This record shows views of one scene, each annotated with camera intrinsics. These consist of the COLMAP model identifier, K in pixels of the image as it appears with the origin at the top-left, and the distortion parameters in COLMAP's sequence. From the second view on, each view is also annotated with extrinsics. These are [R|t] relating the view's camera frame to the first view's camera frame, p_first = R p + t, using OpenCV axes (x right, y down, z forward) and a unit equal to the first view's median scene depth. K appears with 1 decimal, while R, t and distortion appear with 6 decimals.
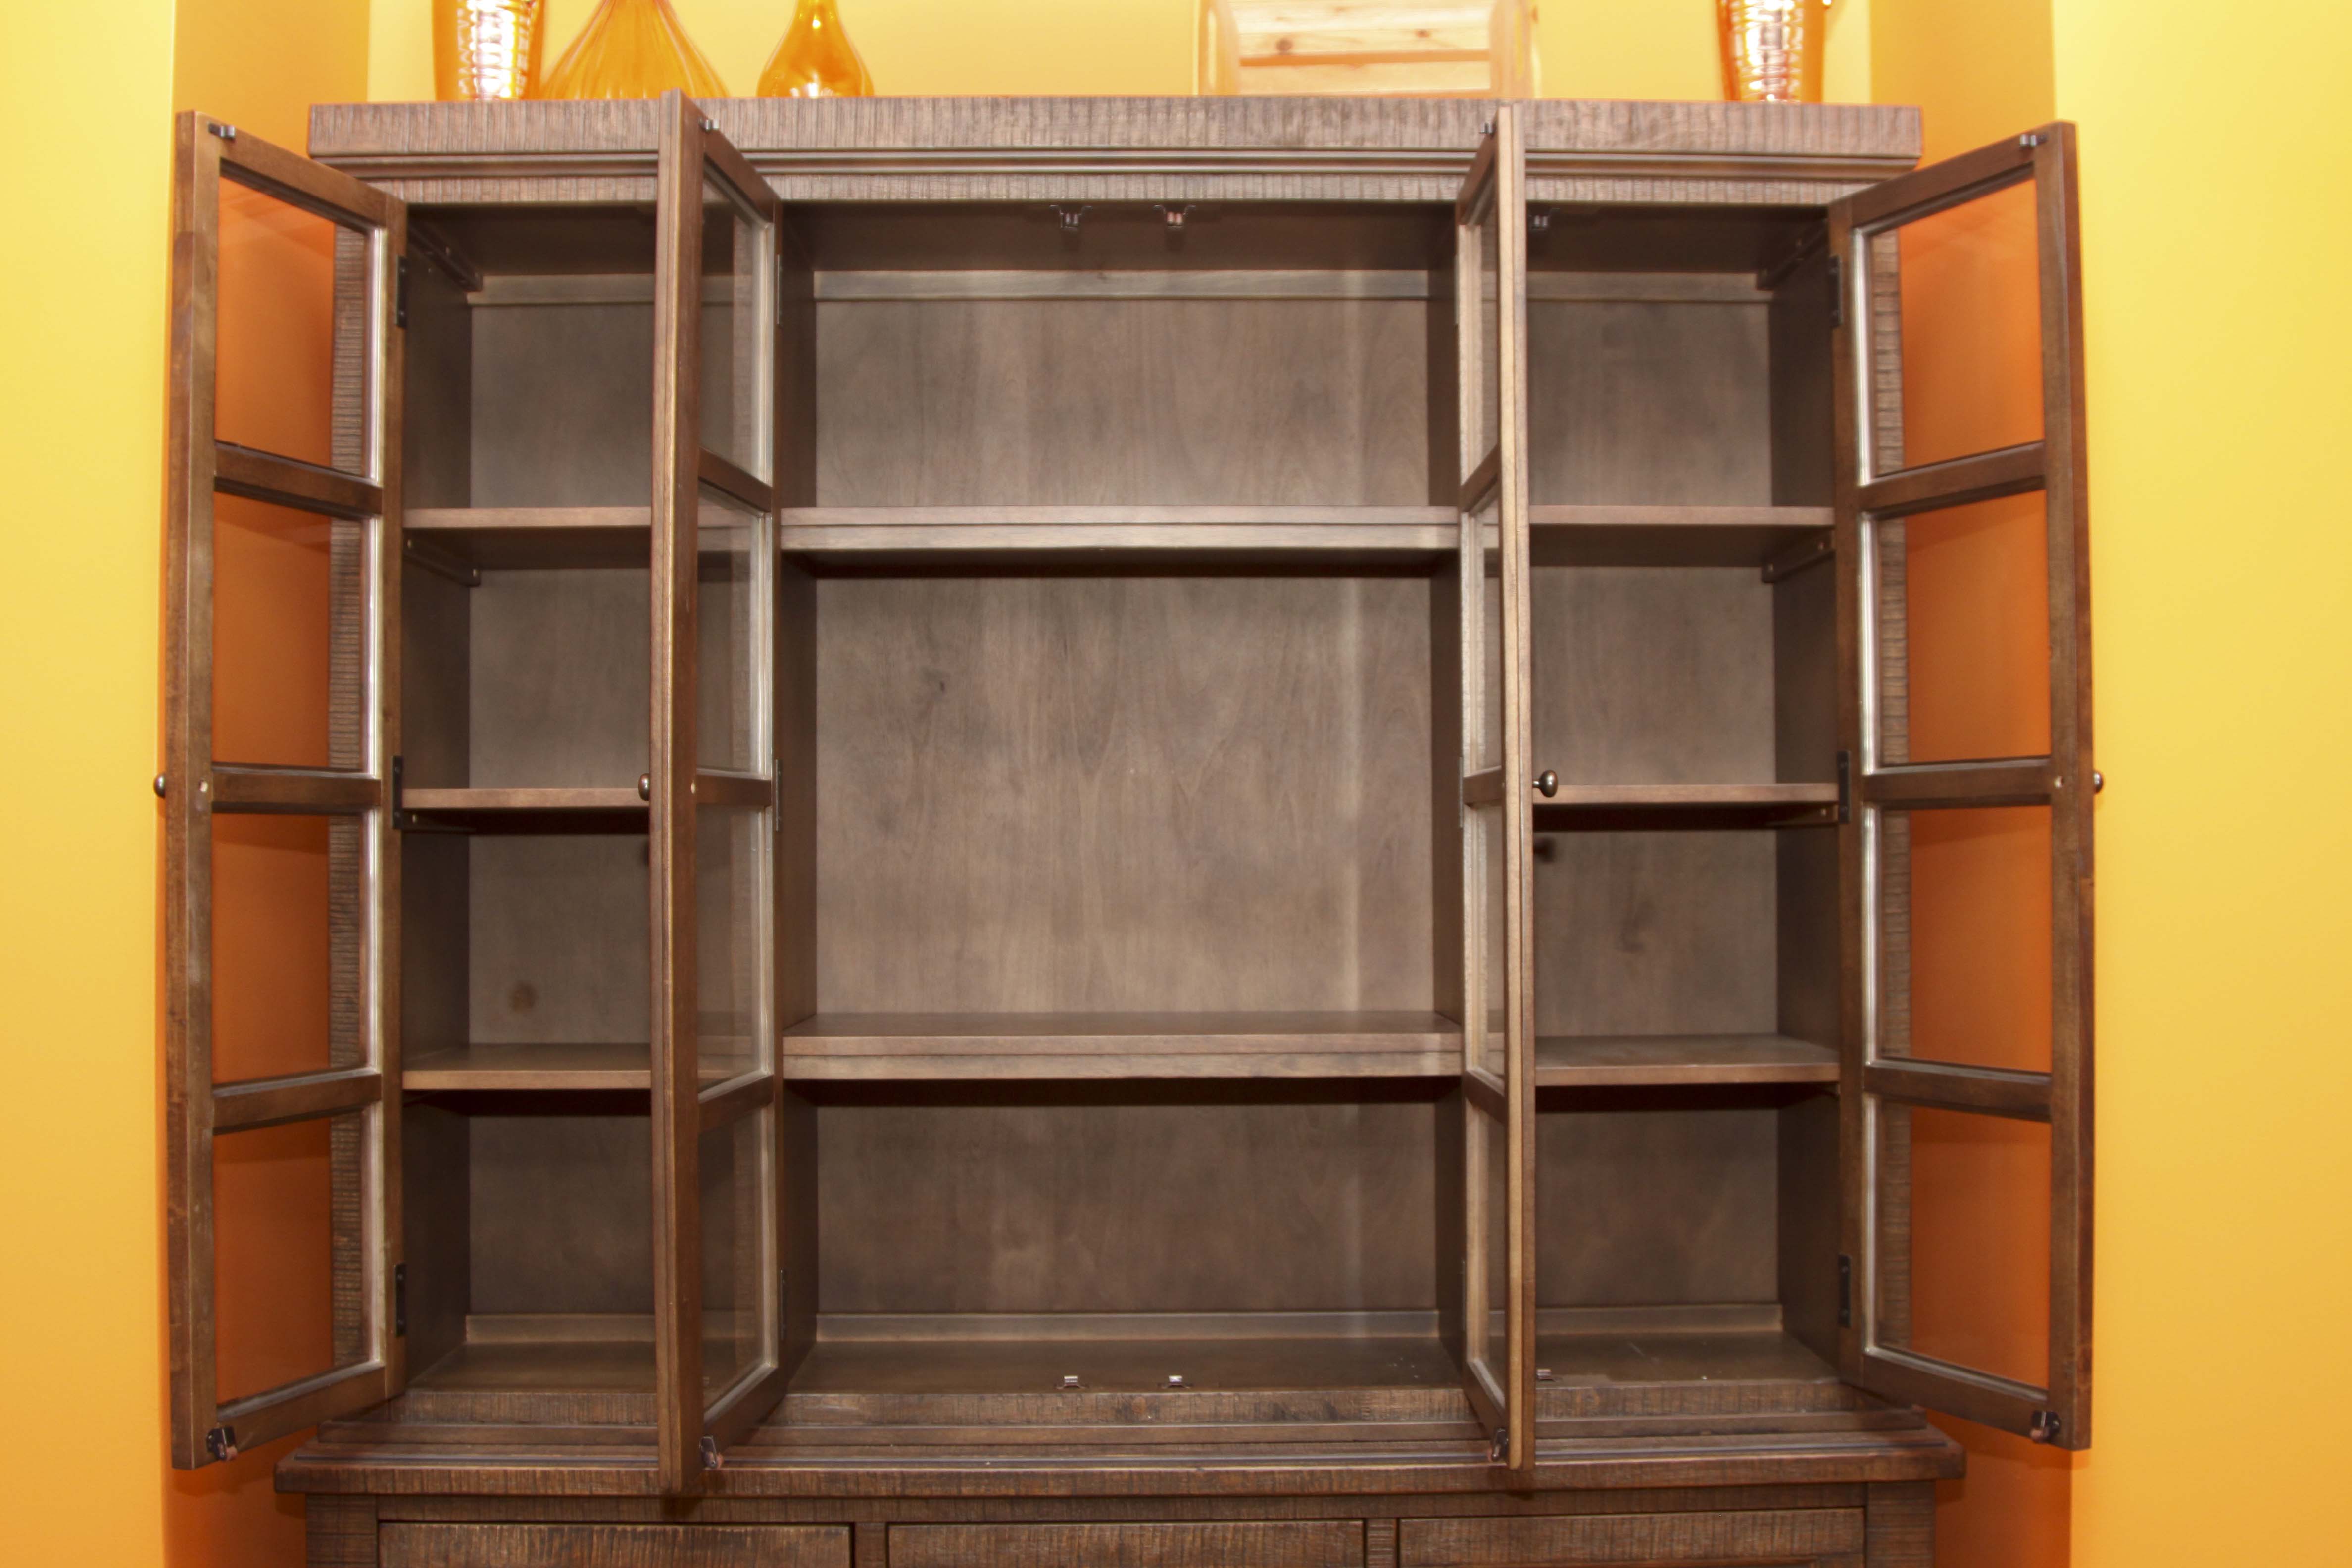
lens RADIAL K [[2555.3, 0, 1235.3], [0, 2555.3, 789.6], [0, 0, 1]] dist [-0.125107, 0.000000]
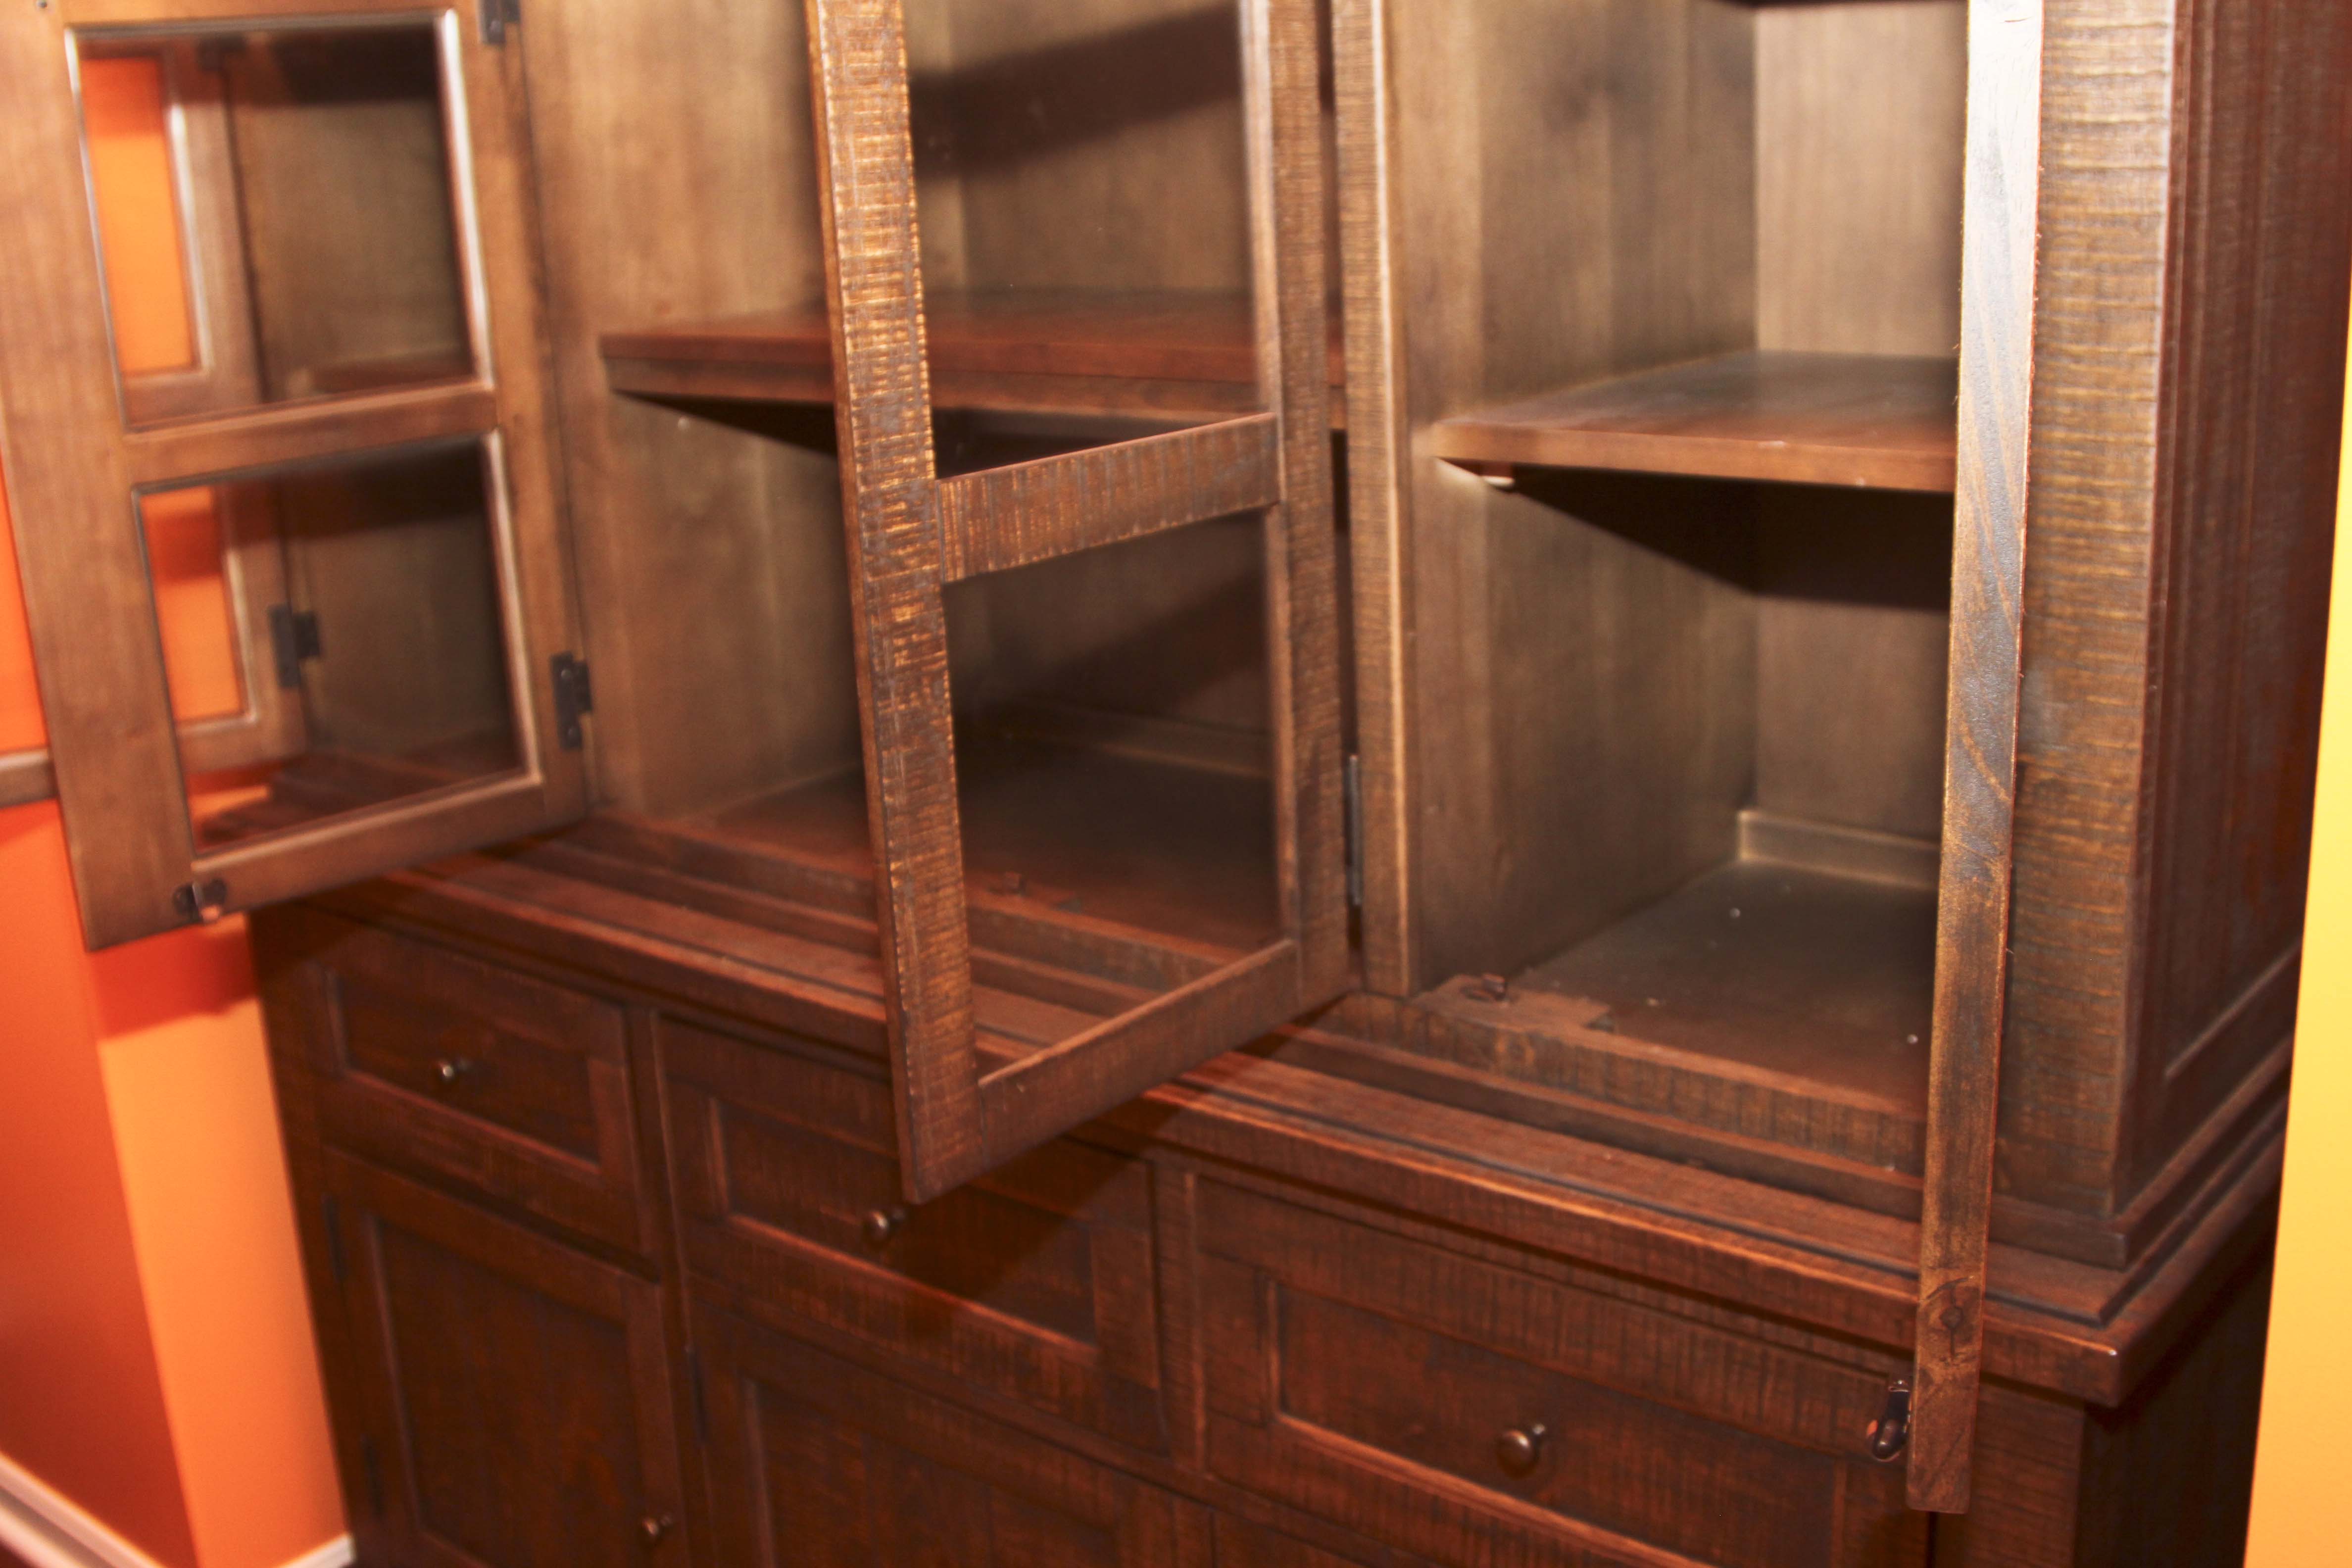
lens RADIAL K [[2555.3, 0, 1185.2], [0, 2555.3, 793.2], [0, 0, 1]] dist [-0.125107, 0.000000]
pose [[0.743208, 0.149042, -0.652249, 0.436313], [0.059077, 0.956446, 0.285868, 0.028254], [0.666447, -0.250992, 0.702033, 0.586459]]
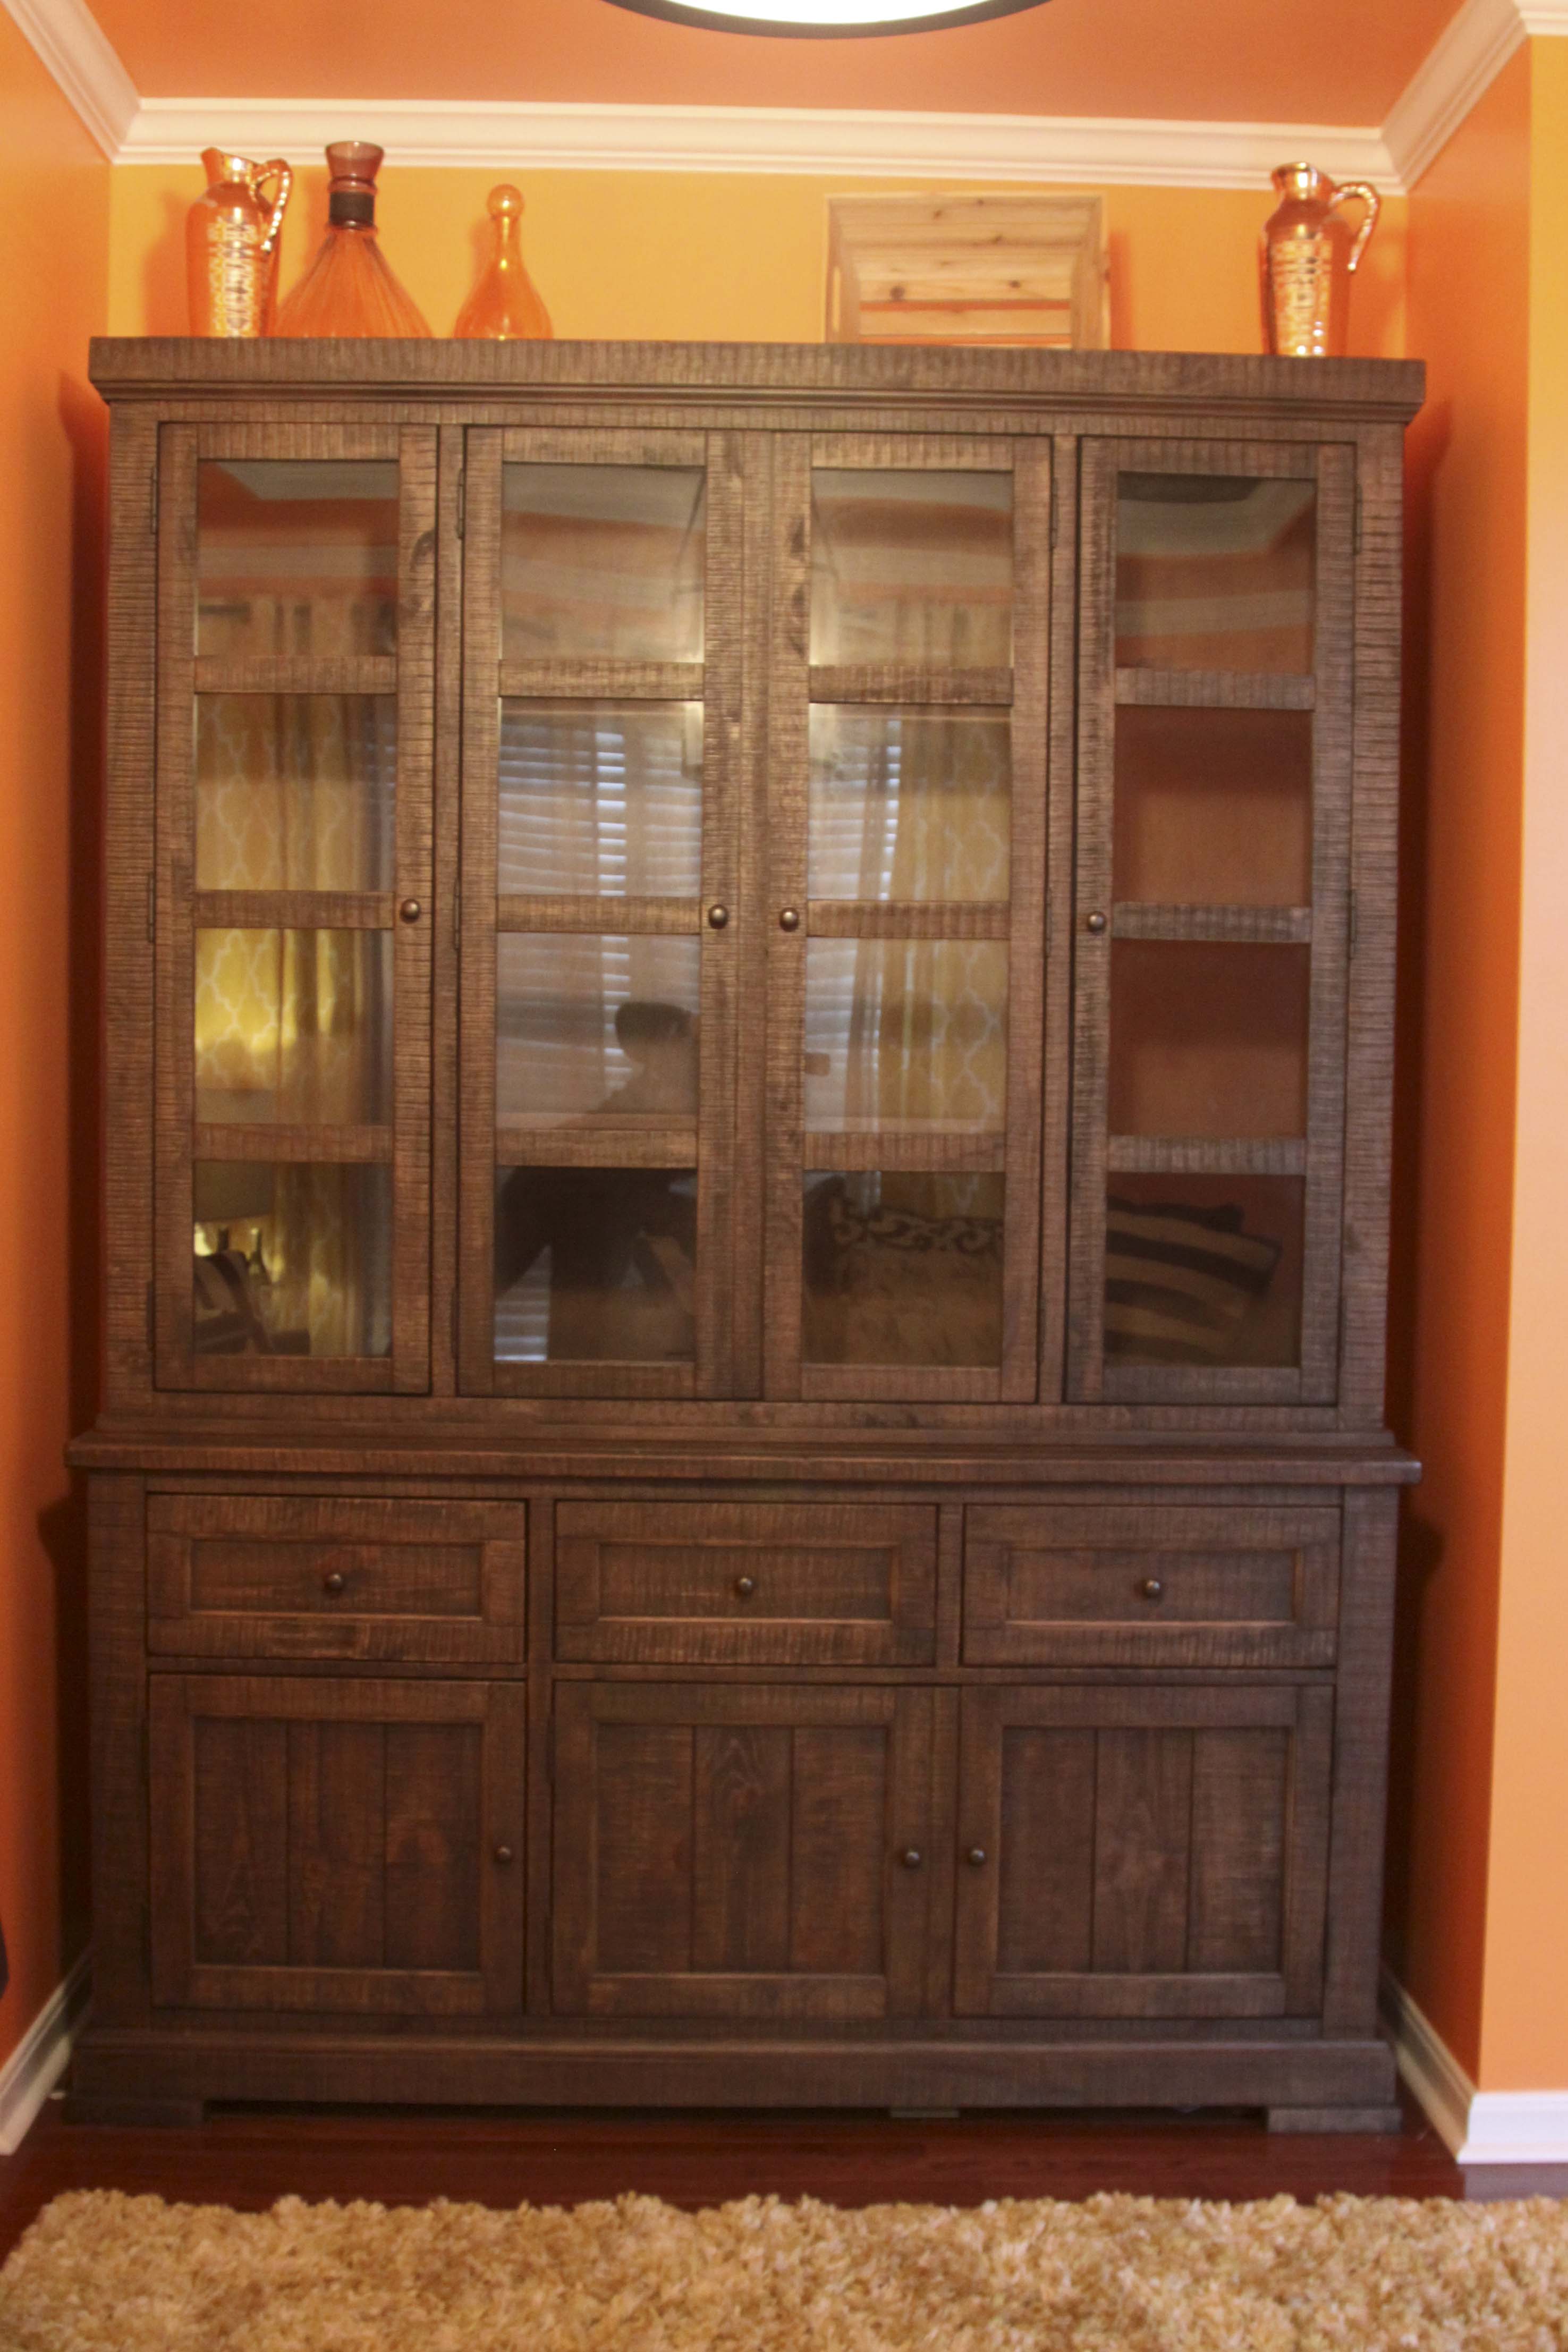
lens RADIAL K [[2740.1, 0, 806.5], [0, 2740.1, 1217.3], [0, 0, 1]] dist [-0.125427, 0.000000]
pose [[0.999756, 0.019056, -0.011189, -0.001001], [-0.018054, 0.996326, 0.083719, 0.034979], [0.012743, -0.083497, 0.996427, -0.327846]]
